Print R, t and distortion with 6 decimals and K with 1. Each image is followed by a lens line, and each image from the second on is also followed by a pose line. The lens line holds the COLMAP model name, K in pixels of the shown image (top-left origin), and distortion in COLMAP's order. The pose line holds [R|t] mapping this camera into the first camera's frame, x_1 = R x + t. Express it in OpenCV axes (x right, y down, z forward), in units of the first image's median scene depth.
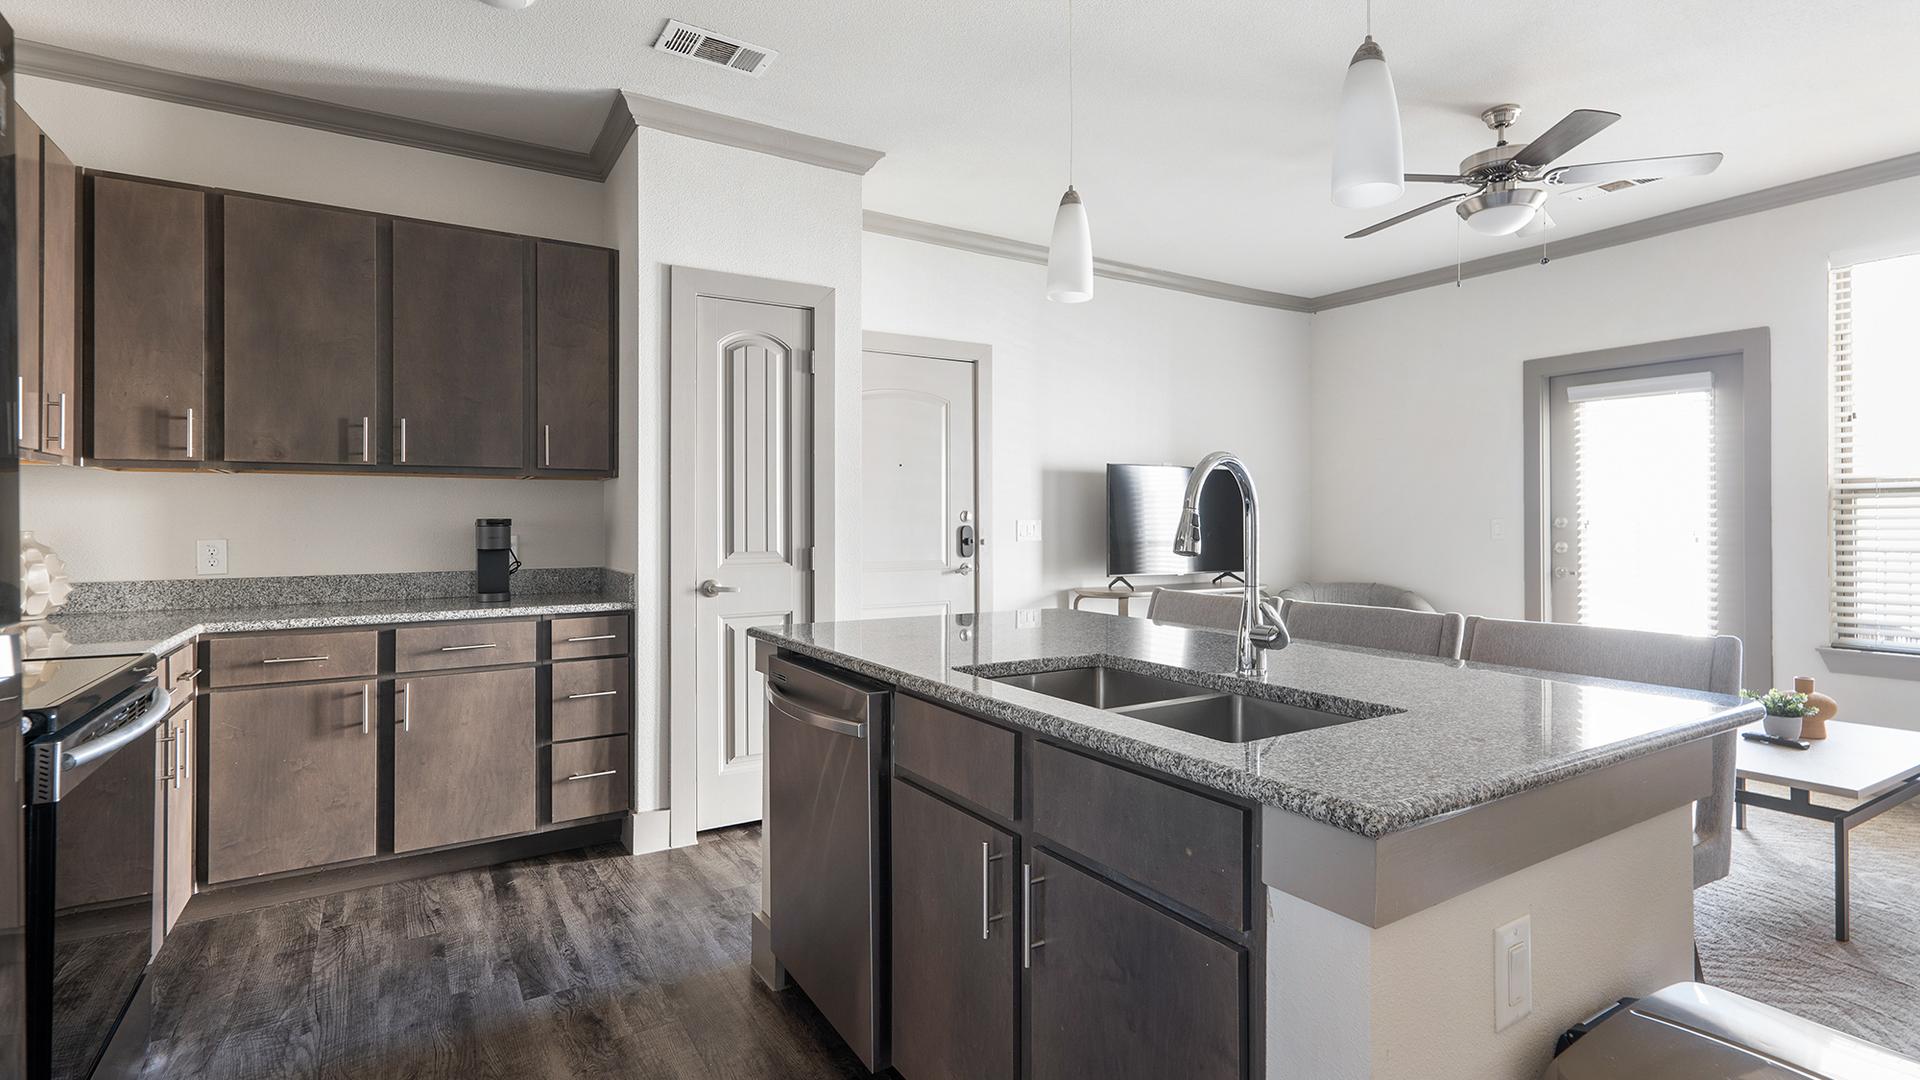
lens RADIAL K [[922.0, 0, 925.5], [0, 922.0, 518.2], [0, 0, 1]] dist [0.006455, 0.002245]
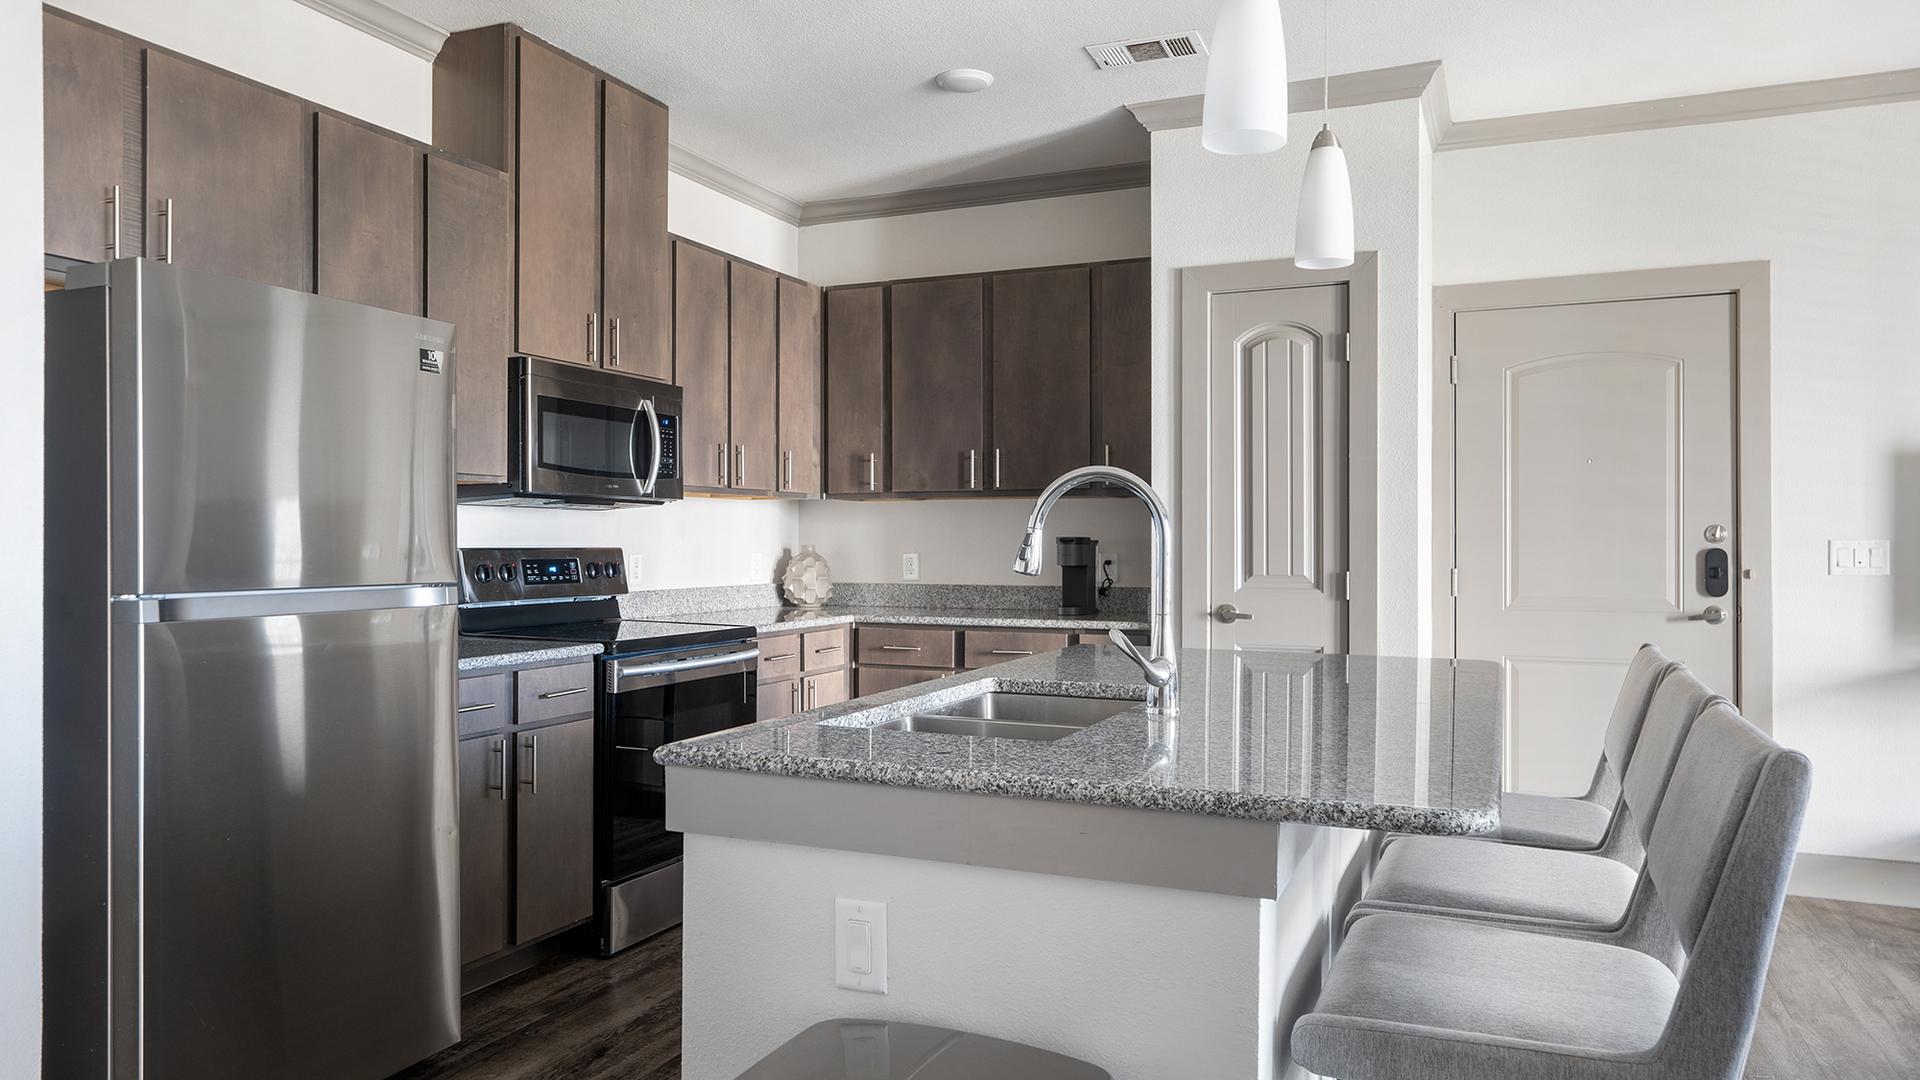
lens RADIAL K [[1262.8, 0, 976.6], [0, 1262.8, 546.3], [0, 0, 1]] dist [0.002805, 0.001798]
pose [[0.560697, 0.006971, -0.827992, 0.694730], [-0.001221, 0.999970, 0.007592, 0.000608], [0.828020, -0.003246, 0.560689, 0.102311]]
